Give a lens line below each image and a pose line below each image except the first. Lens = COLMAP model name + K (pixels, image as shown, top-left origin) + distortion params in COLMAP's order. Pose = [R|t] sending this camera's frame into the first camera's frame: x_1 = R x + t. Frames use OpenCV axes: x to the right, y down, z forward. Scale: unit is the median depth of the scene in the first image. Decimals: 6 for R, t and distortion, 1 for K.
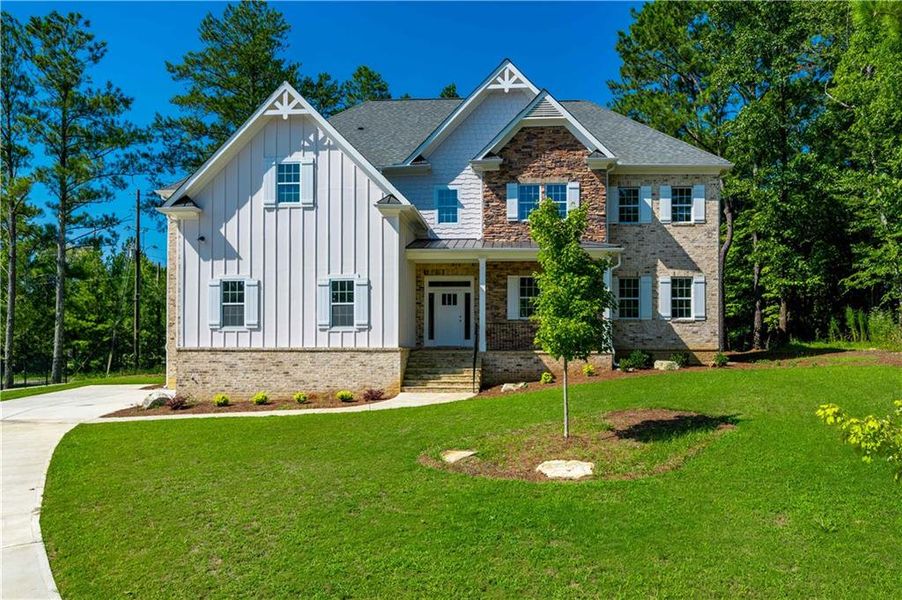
lens RADIAL K [[574.4, 0, 452.2], [0, 574.4, 308.1], [0, 0, 1]] dist [0.002666, 0.002181]
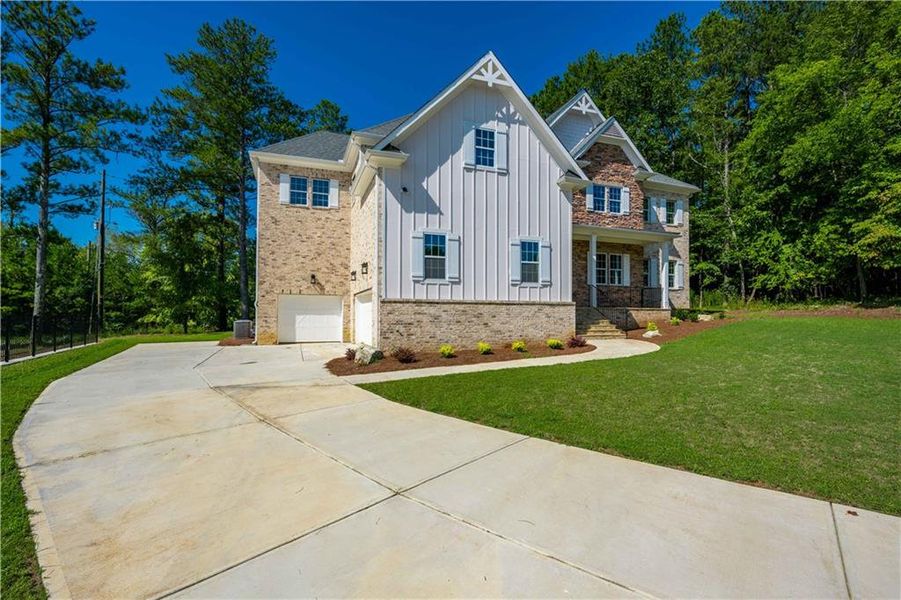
lens RADIAL K [[361.1, 0, 449.8], [0, 361.1, 293.5], [0, 0, 1]] dist [0.002072, -0.000410]
pose [[0.935977, 0.023224, 0.351294, -0.579406], [-0.025465, 0.999674, 0.001760, 0.055685], [-0.351139, -0.010593, 0.936263, 0.387868]]
